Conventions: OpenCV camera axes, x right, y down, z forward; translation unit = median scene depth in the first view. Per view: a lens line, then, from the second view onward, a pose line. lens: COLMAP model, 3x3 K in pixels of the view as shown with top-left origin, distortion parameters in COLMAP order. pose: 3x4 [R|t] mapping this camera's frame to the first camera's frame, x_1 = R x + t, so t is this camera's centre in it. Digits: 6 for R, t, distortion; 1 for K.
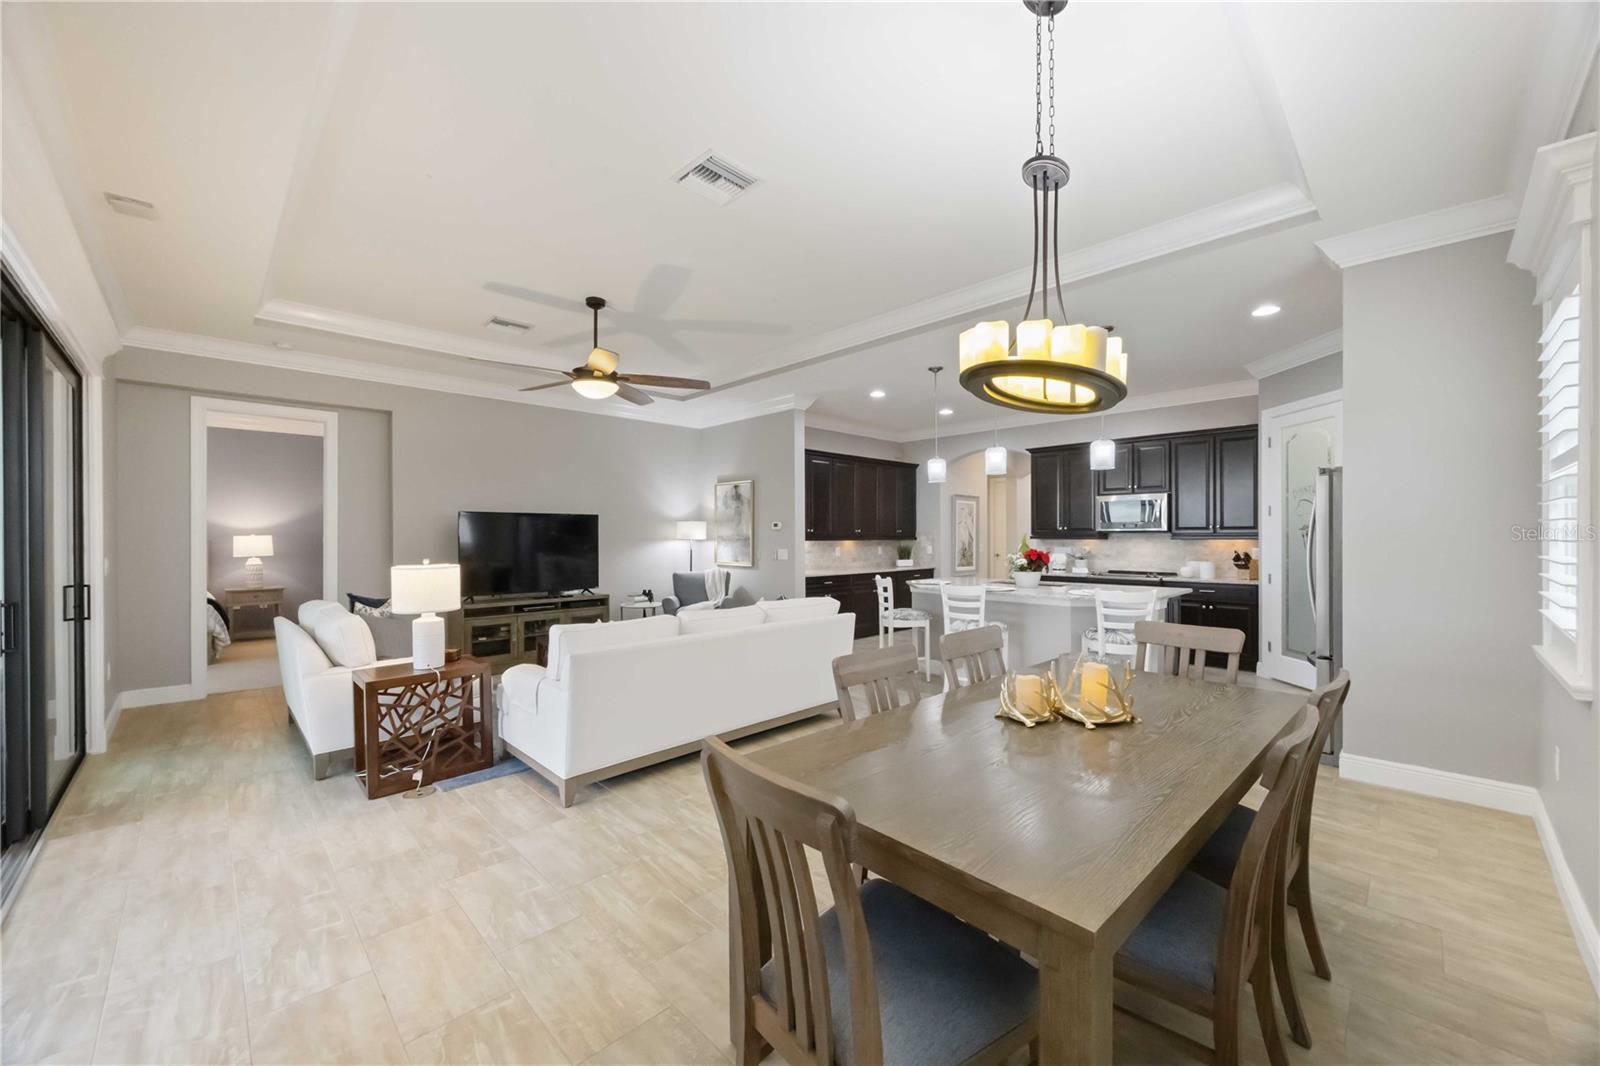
lens RADIAL K [[615.0, 0, 799.3], [0, 615.0, 536.9], [0, 0, 1]] dist [-0.005700, 0.000366]
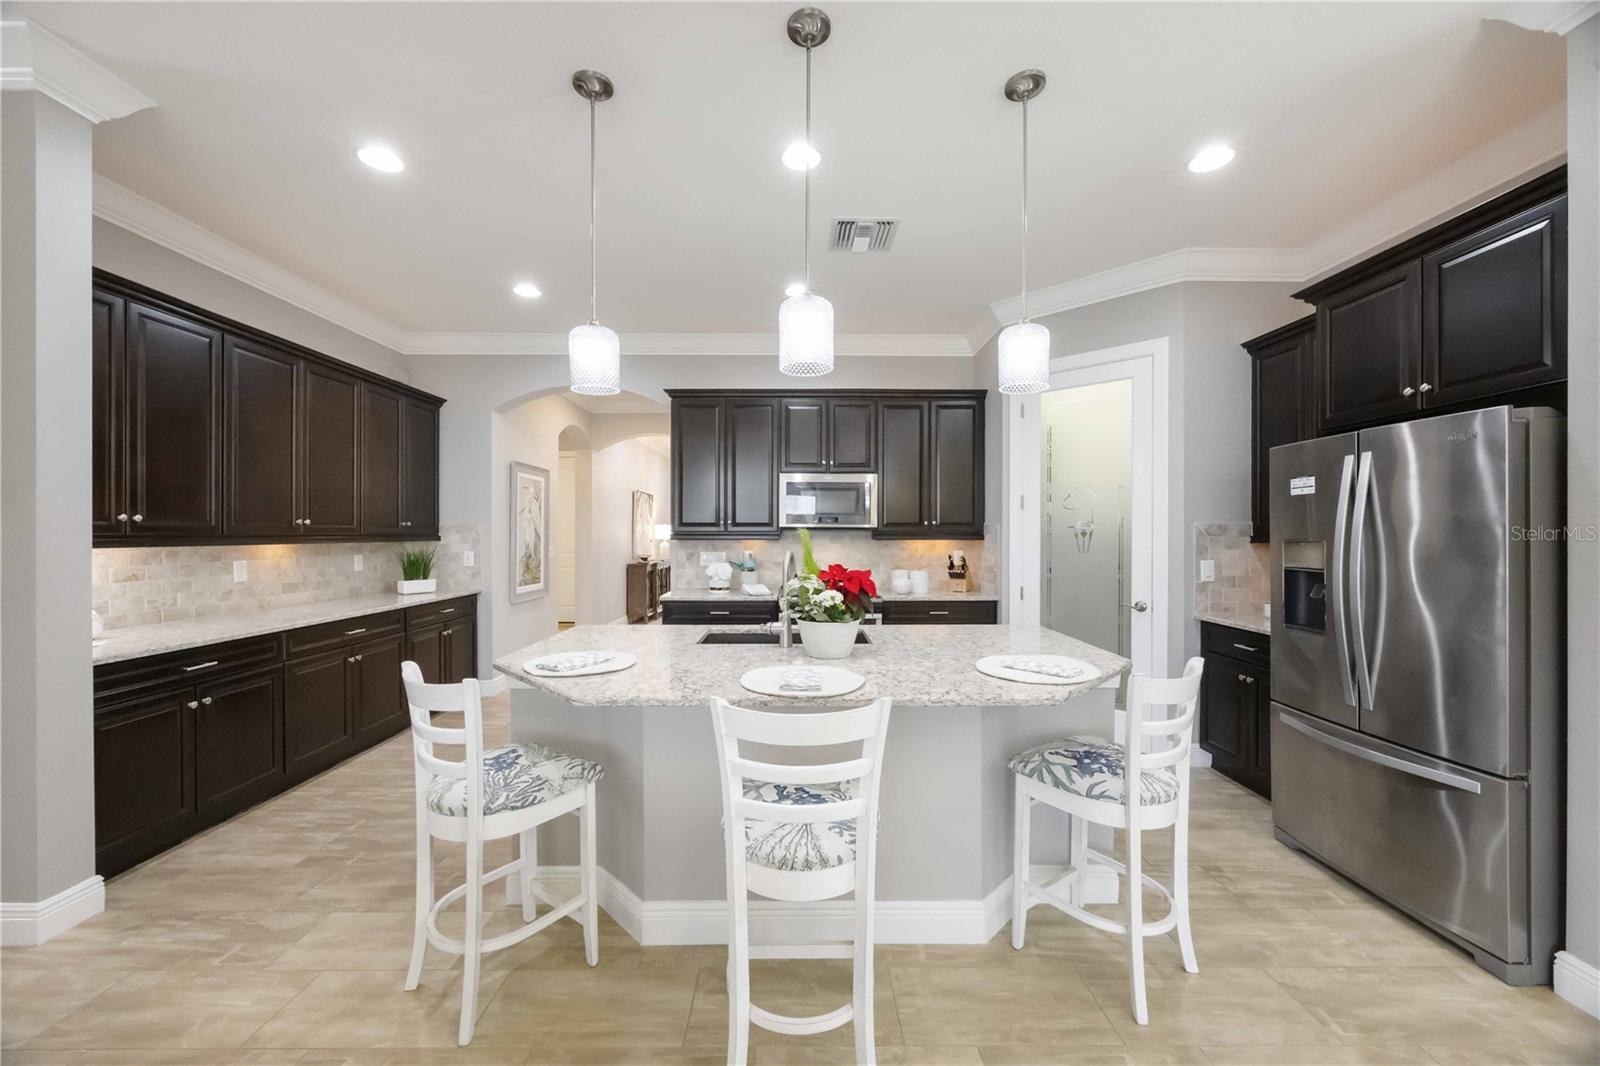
lens RADIAL K [[608.0, 0, 800.0], [0, 608.0, 533.0], [0, 0, 1]] dist [0.000209, 0.000052]
pose [[0.694730, 0.003083, 0.719264, 0.039692], [-0.002766, 0.999995, -0.001616, -0.002615], [-0.719265, -0.000867, 0.694735, 0.575936]]
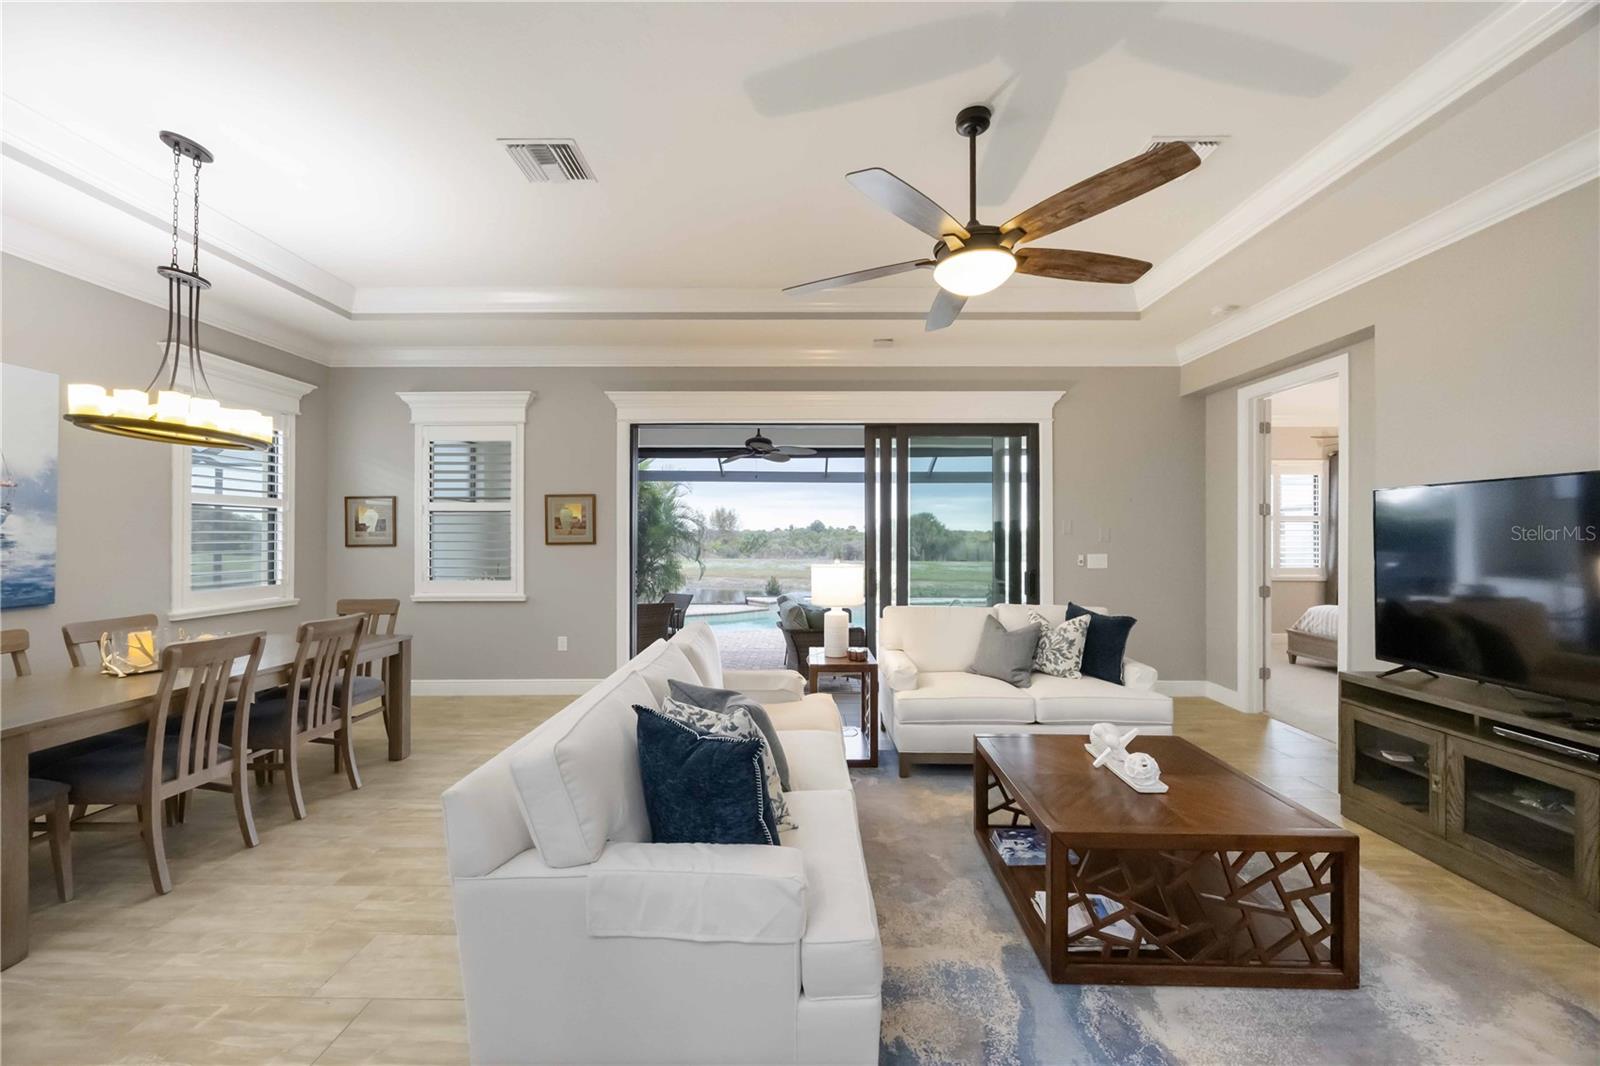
lens RADIAL K [[615.0, 0, 799.3], [0, 615.0, 536.9], [0, 0, 1]] dist [-0.005700, 0.000366]
pose [[-0.704123, 0.001036, -0.710077, 0.124042], [0.000005, 0.999999, 0.001454, -0.003225], [0.710078, 0.001021, -0.704122, 0.900518]]
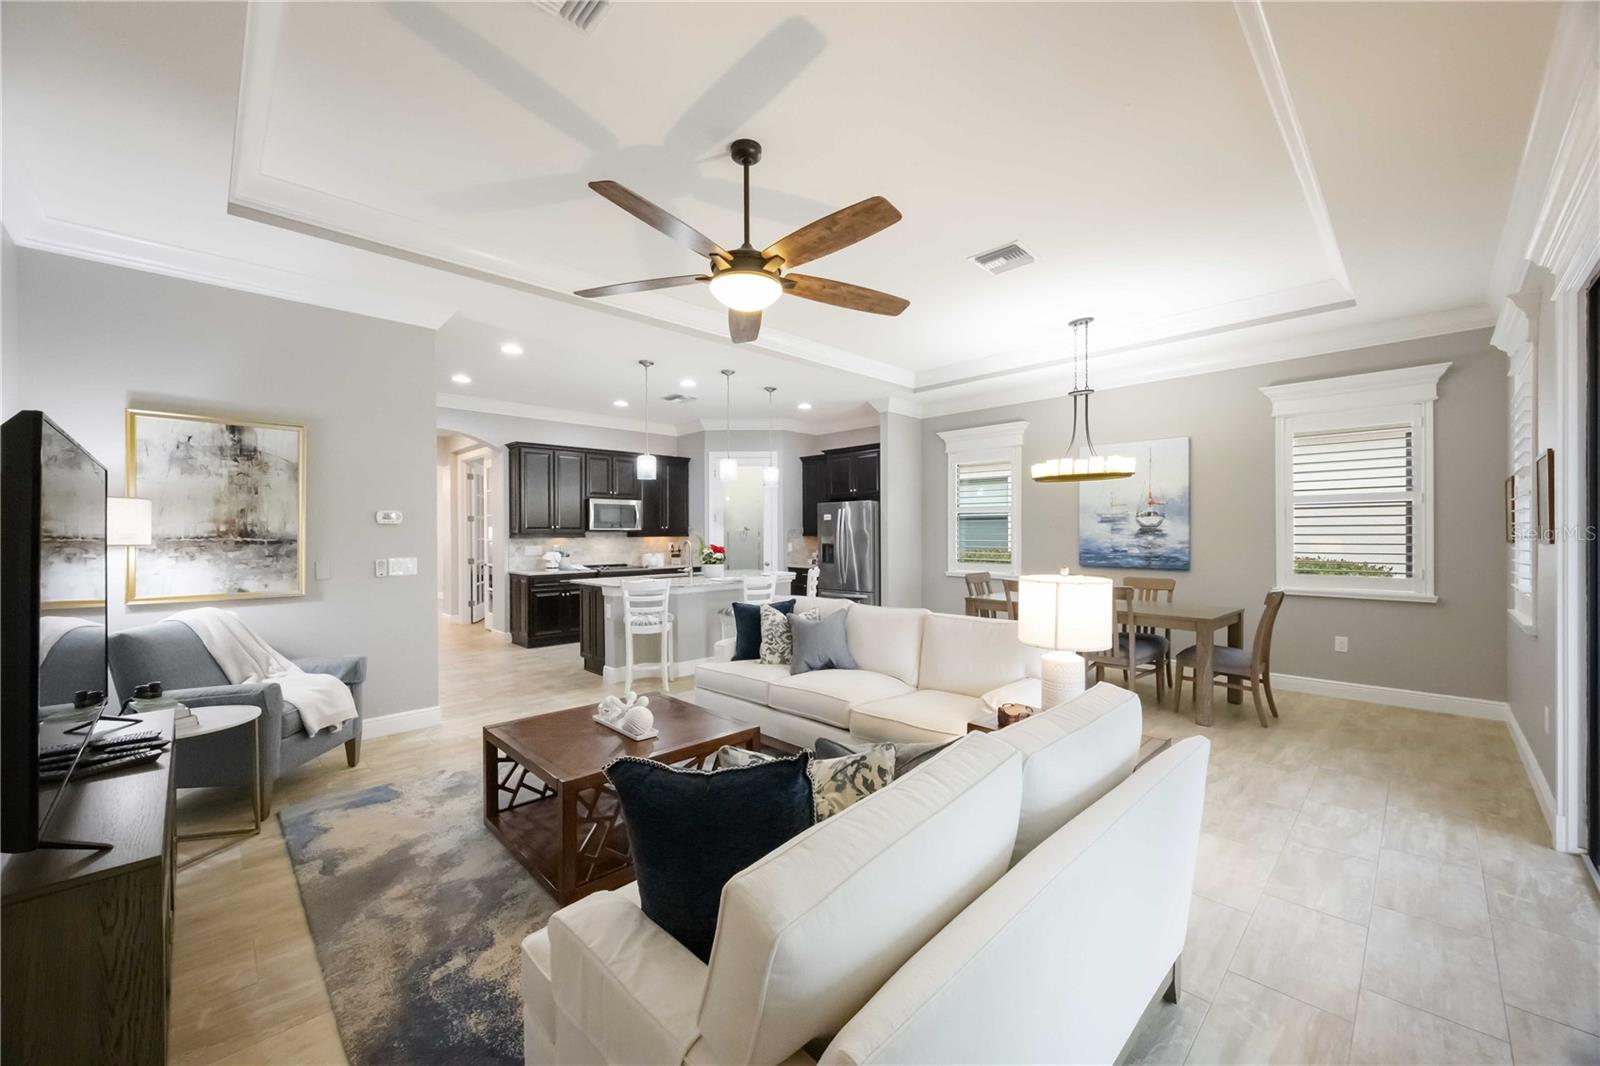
lens RADIAL K [[616.1, 0, 805.2], [0, 616.1, 533.2], [0, 0, 1]] dist [0.000966, 0.000169]
pose [[-0.009117, 0.000439, 0.999958, -0.662922], [0.004750, 0.999989, -0.000396, -0.001819], [-0.999947, 0.004747, -0.009119, 0.667262]]
